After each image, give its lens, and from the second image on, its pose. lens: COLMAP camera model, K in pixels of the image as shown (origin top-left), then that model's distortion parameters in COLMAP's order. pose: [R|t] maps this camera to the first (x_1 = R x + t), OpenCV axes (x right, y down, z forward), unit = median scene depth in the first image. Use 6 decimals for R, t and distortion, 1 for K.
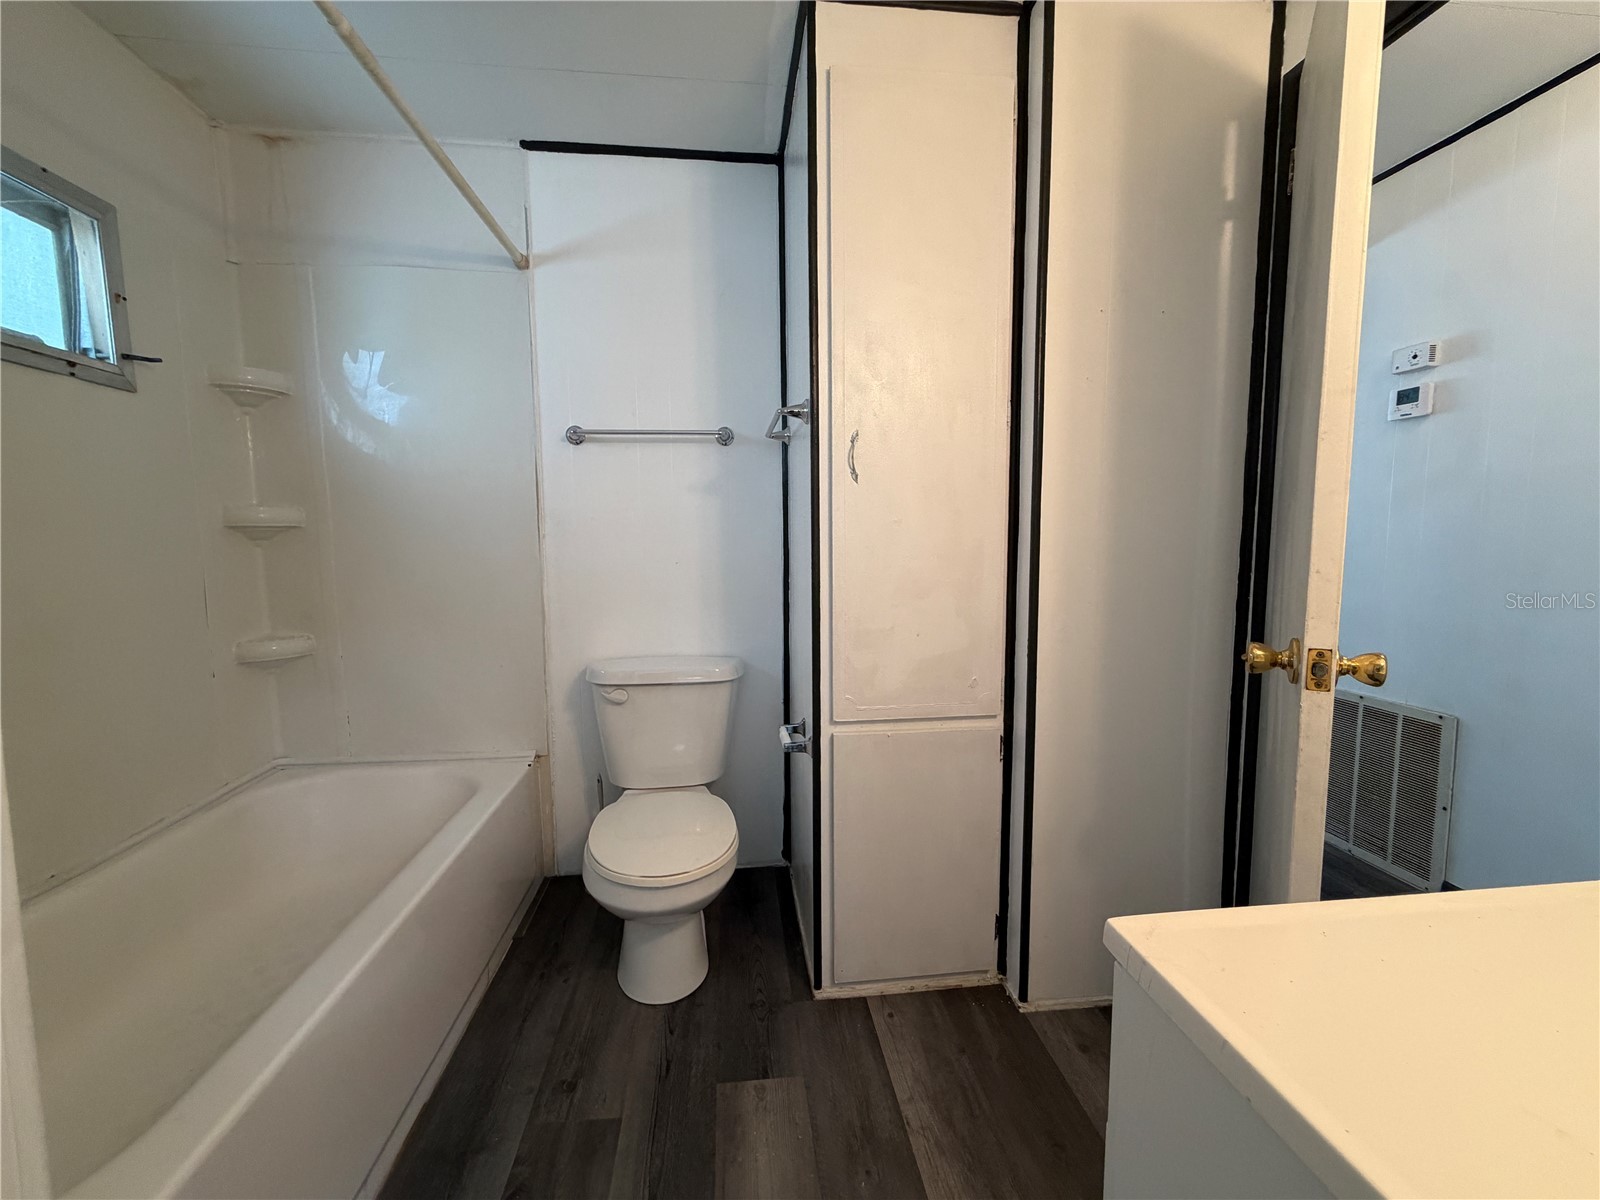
lens RADIAL K [[640.5, 0, 795.3], [0, 640.5, 600.1], [0, 0, 1]] dist [0.000057, 0.000595]
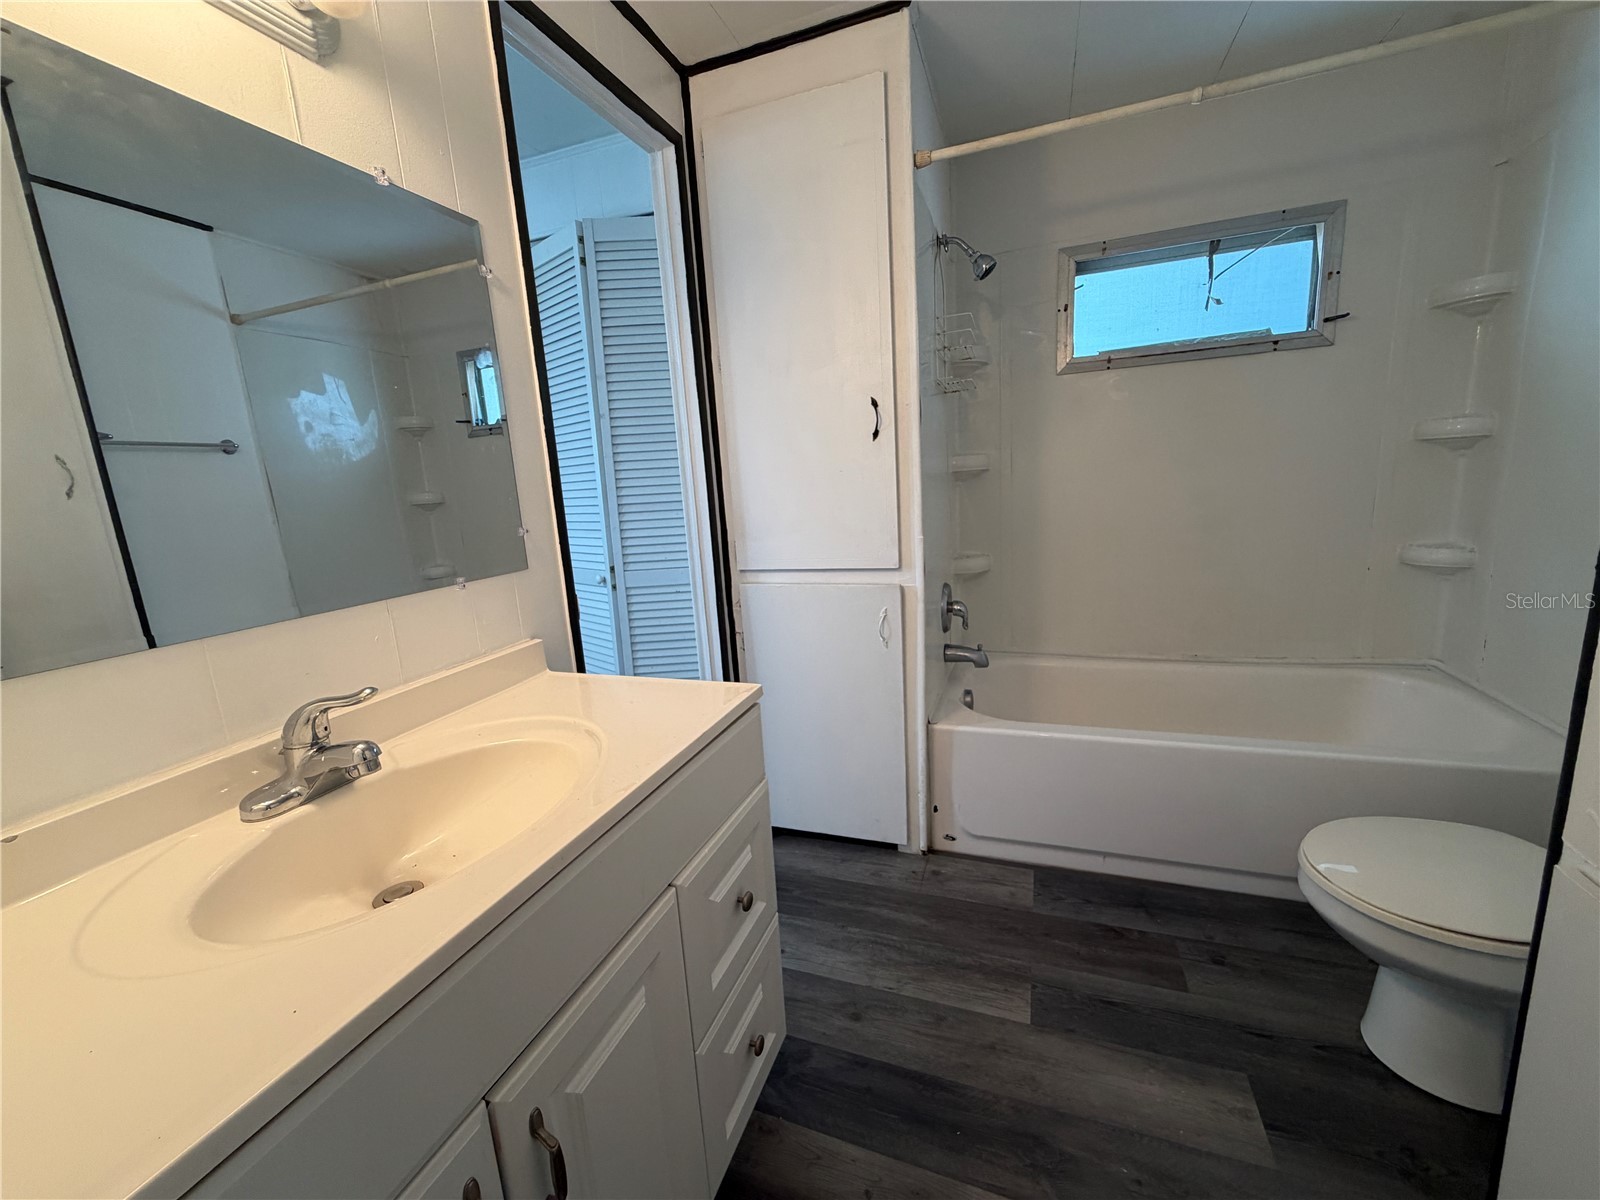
lens RADIAL K [[640.5, 0, 795.3], [0, 640.5, 600.1], [0, 0, 1]] dist [0.000057, 0.000595]
pose [[-0.450101, 0.206863, -0.868687, 0.705484], [-0.017141, 0.970617, 0.240018, -0.105498], [0.892813, 0.122922, -0.433330, 0.617479]]
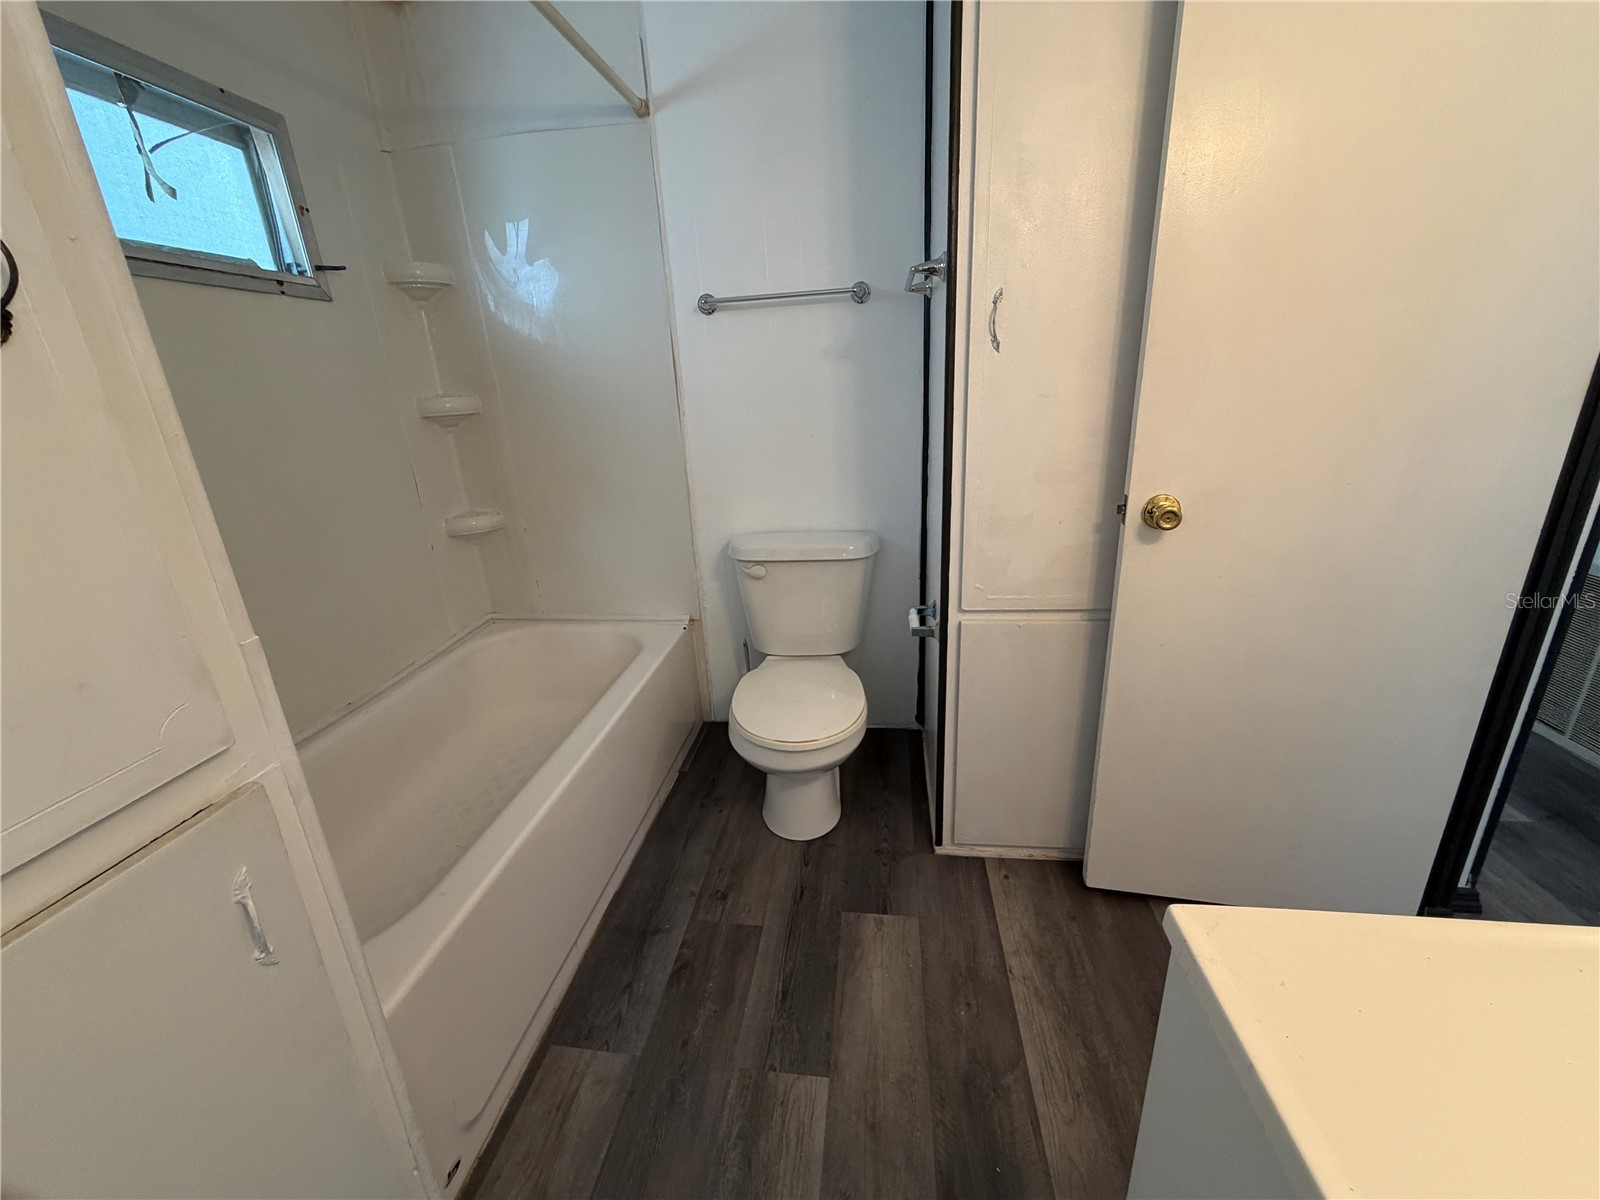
lens RADIAL K [[640.5, 0, 795.3], [0, 640.5, 600.1], [0, 0, 1]] dist [0.000057, 0.000595]
pose [[0.970355, 0.035602, -0.239046, 0.044203], [0.022389, 0.971596, 0.235585, -0.059417], [0.240643, -0.233953, 0.941996, 0.014025]]
